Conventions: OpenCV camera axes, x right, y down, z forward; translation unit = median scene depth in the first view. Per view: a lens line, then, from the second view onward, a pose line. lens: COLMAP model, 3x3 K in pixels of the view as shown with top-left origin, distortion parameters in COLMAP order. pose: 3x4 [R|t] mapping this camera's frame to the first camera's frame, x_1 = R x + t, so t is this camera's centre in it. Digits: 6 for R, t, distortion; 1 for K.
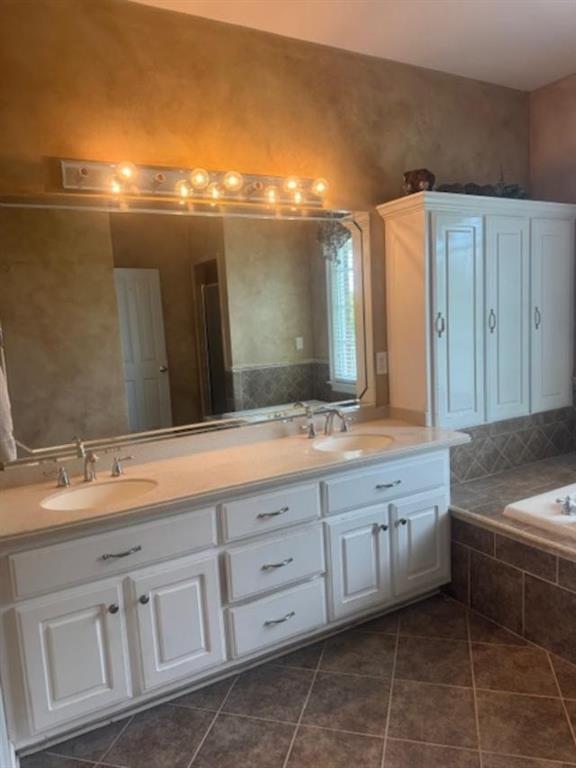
lens RADIAL K [[552.2, 0, 289.0], [0, 552.2, 383.8], [0, 0, 1]] dist [-0.000095, -0.007794]
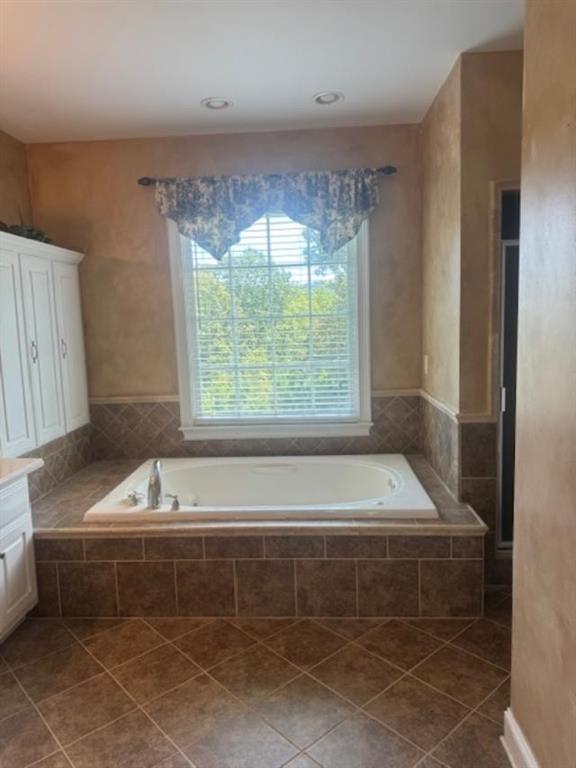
lens RADIAL K [[552.2, 0, 286.5], [0, 552.2, 384.3], [0, 0, 1]] dist [-0.000095, -0.007794]
pose [[0.548176, -0.070880, 0.833354, -0.317115], [0.109605, 0.993897, 0.012437, -0.013016], [-0.829150, 0.084522, 0.552600, 0.002083]]
